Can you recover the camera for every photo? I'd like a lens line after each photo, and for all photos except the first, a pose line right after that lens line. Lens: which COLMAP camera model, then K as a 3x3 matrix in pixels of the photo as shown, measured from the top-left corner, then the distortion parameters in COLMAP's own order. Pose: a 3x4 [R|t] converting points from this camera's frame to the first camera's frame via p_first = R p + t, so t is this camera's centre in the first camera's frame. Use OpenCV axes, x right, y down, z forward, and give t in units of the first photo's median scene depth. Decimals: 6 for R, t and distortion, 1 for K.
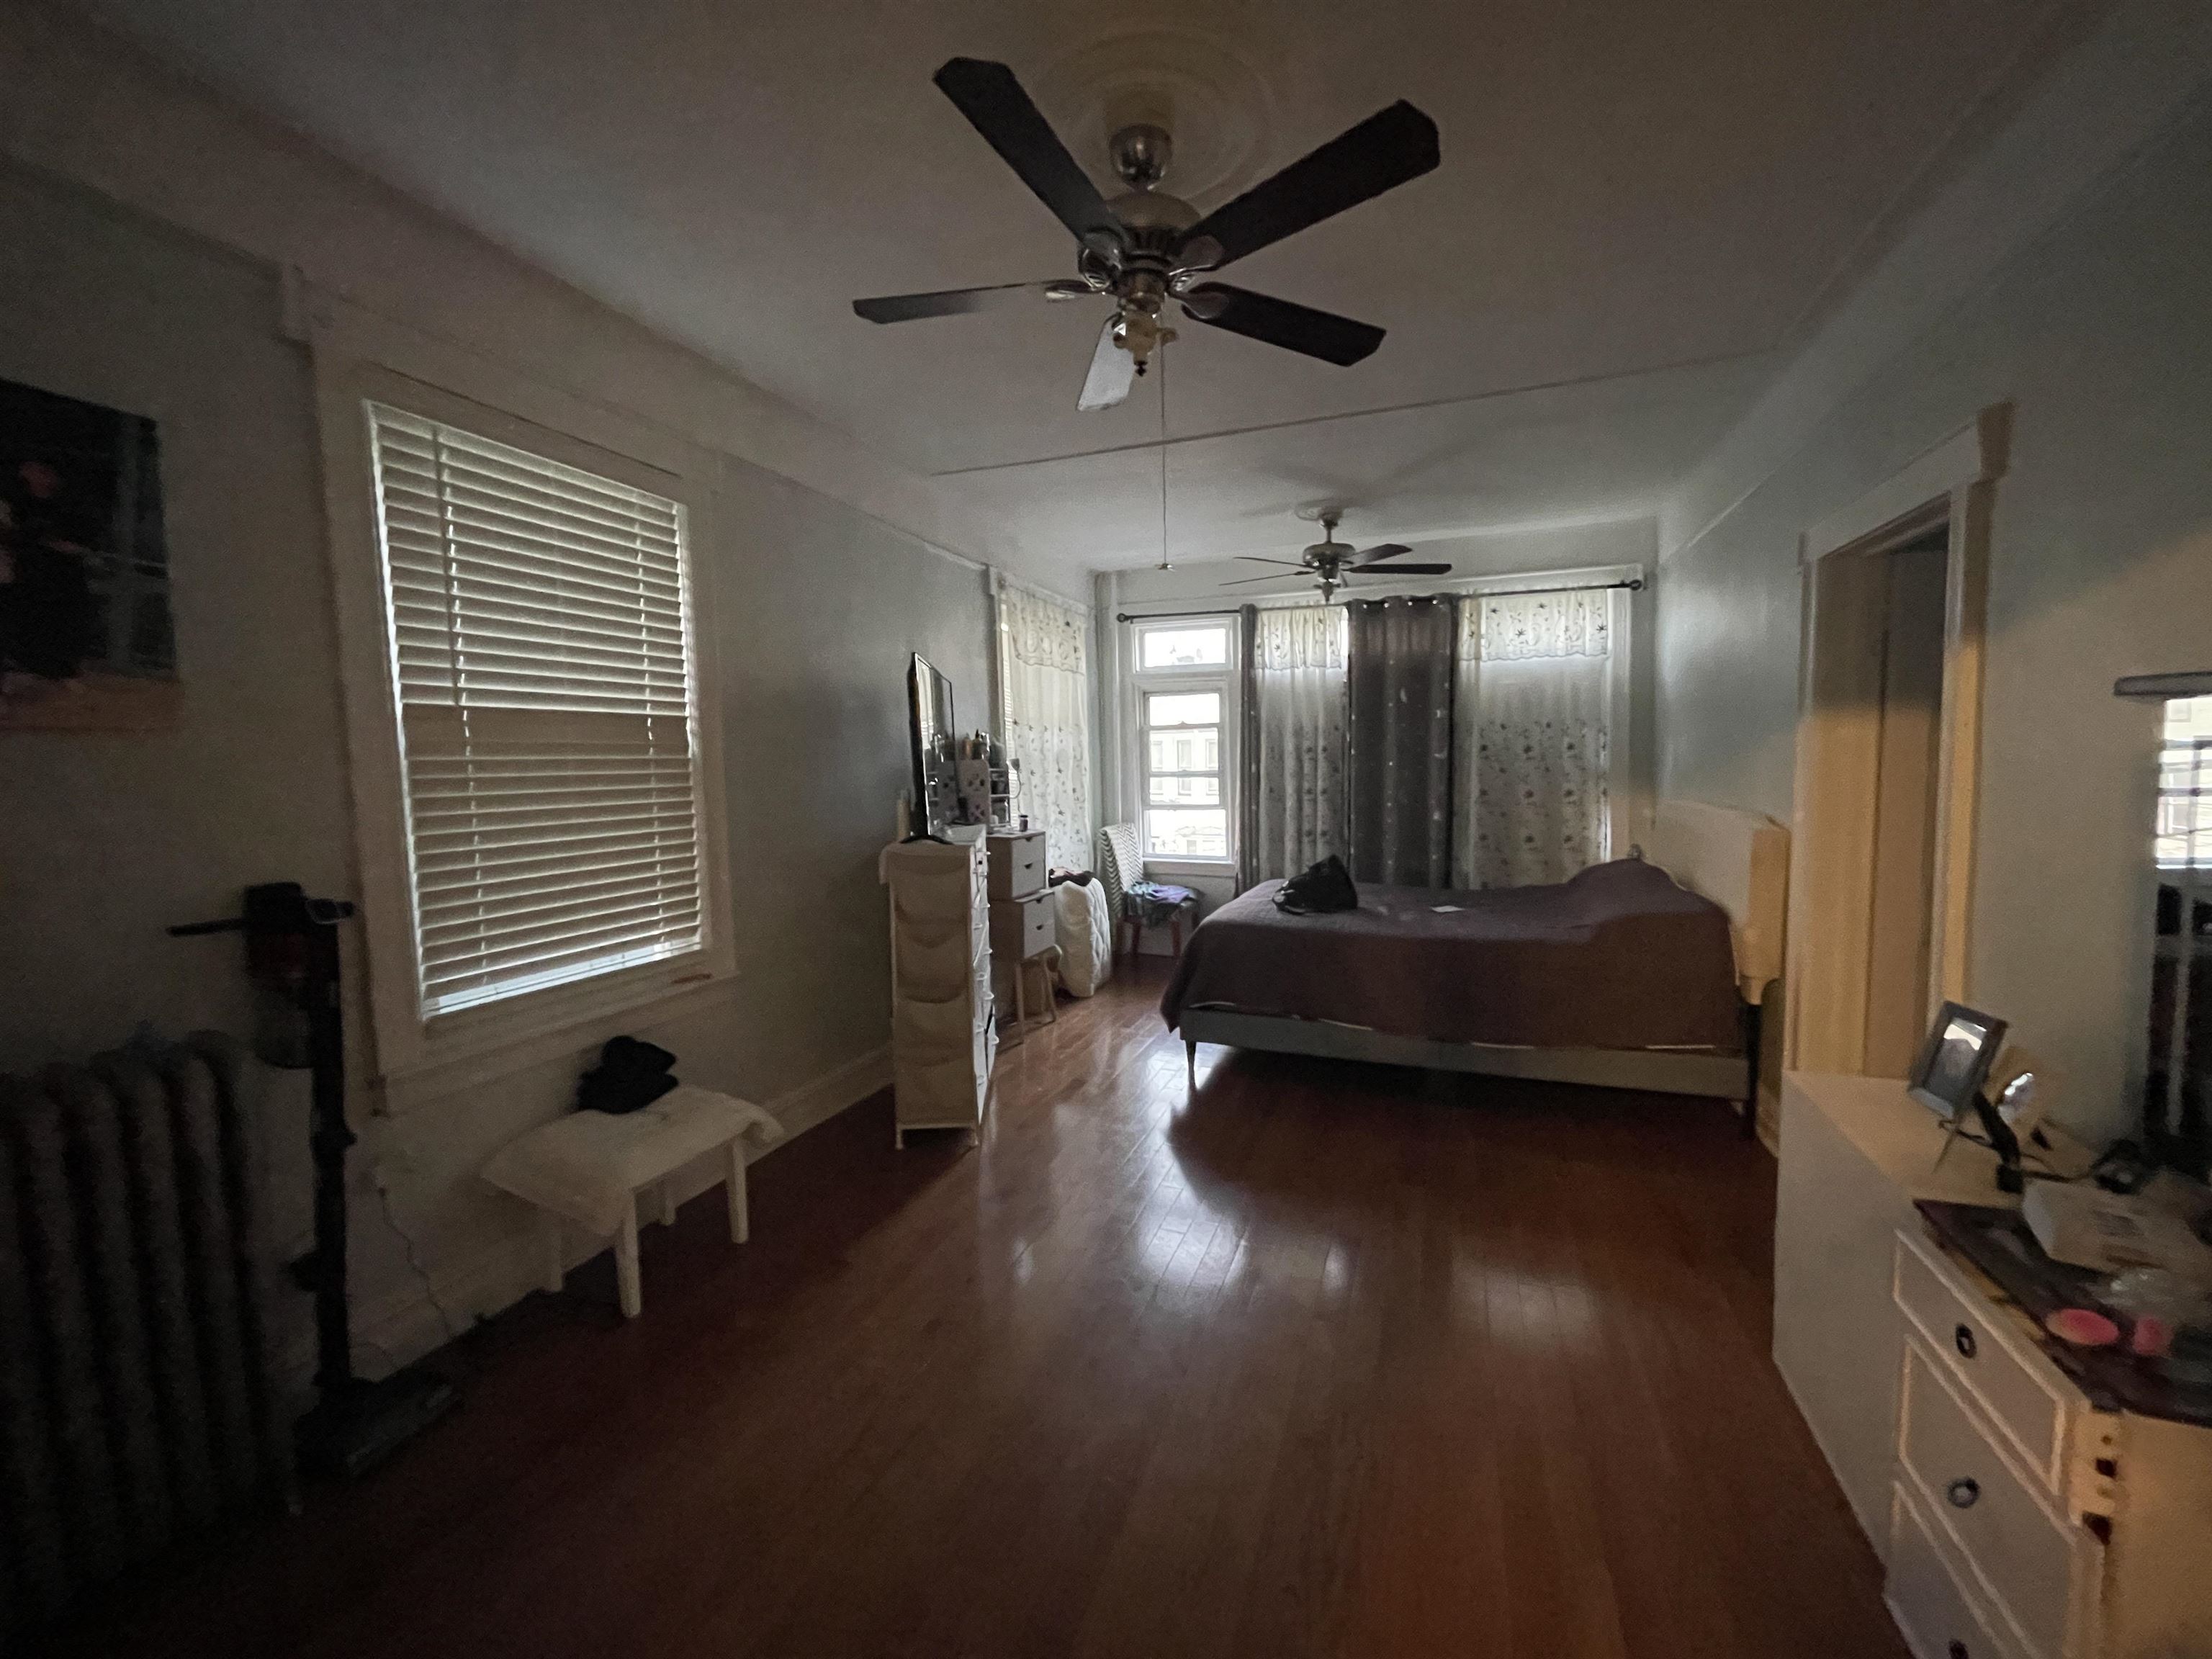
lens RADIAL K [[890.6, 0, 1097.6], [0, 890.6, 833.7], [0, 0, 1]] dist [-0.000177, 0.000429]
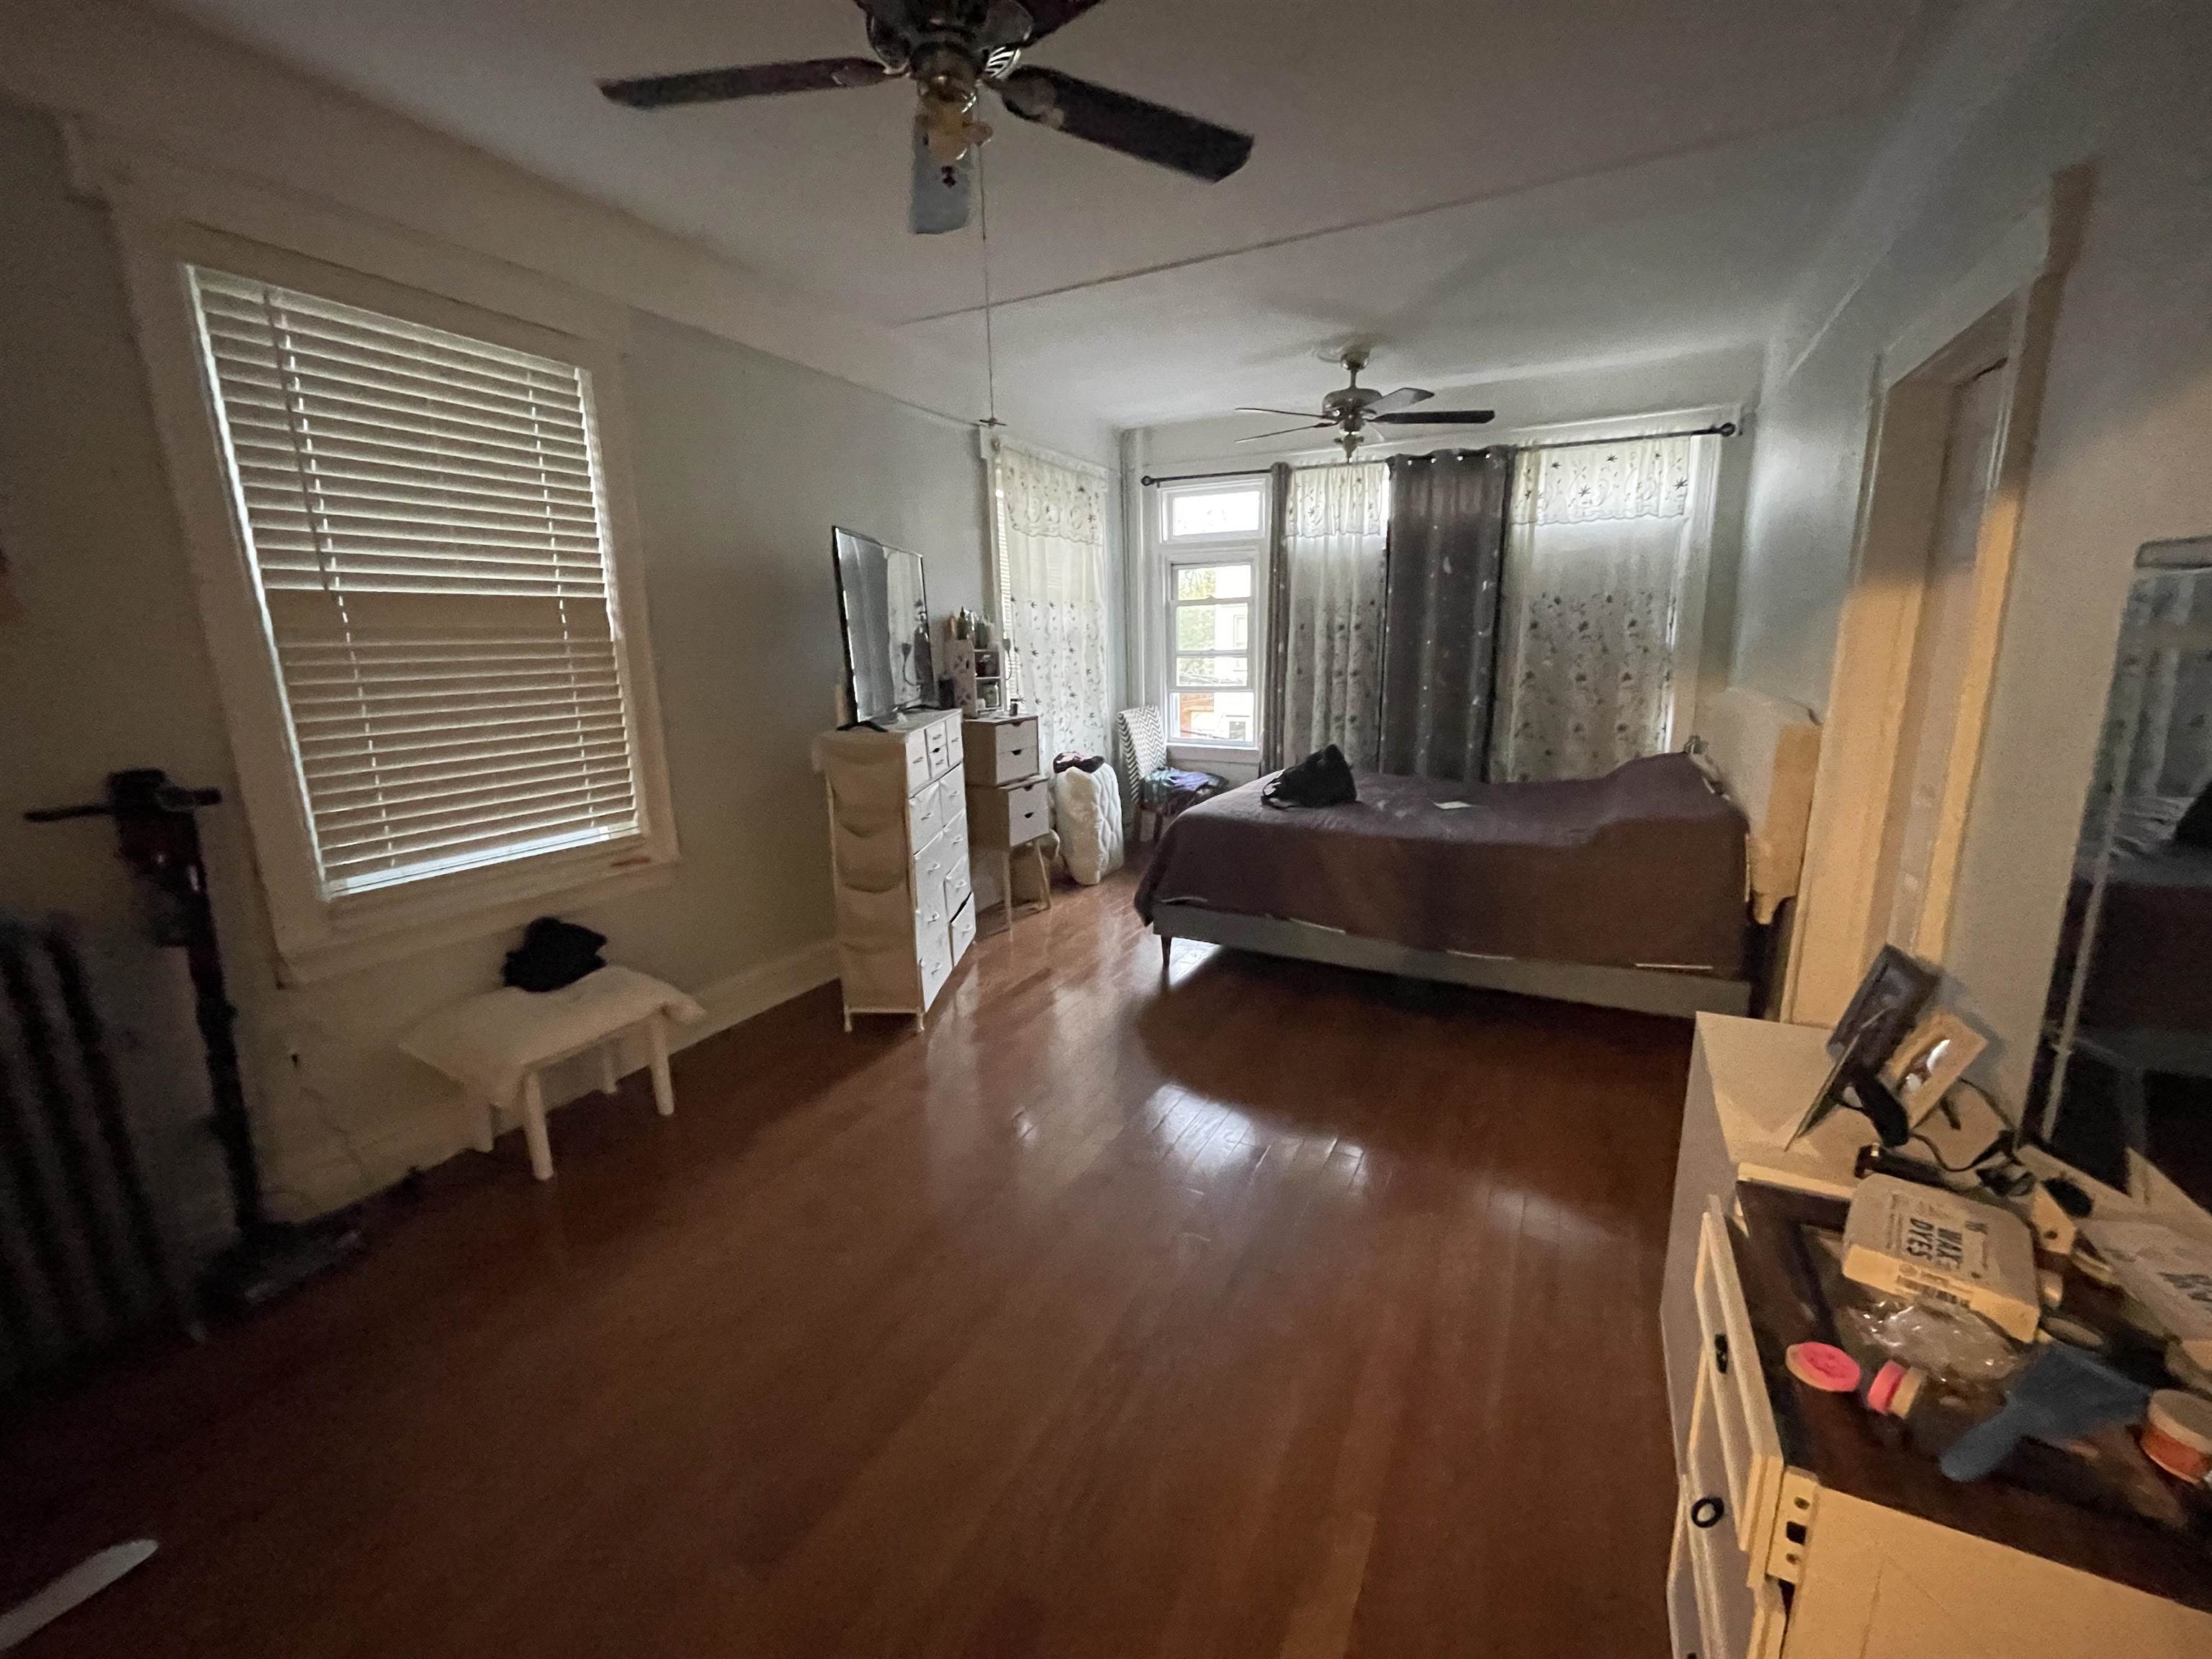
lens RADIAL K [[890.6, 0, 1113.4], [0, 890.6, 829.2], [0, 0, 1]] dist [-0.000177, 0.000429]
pose [[0.993174, 0.024342, -0.114076, 0.195631], [-0.008842, 0.990880, 0.134454, -0.015597], [0.116308, -0.132528, 0.984332, 0.065770]]
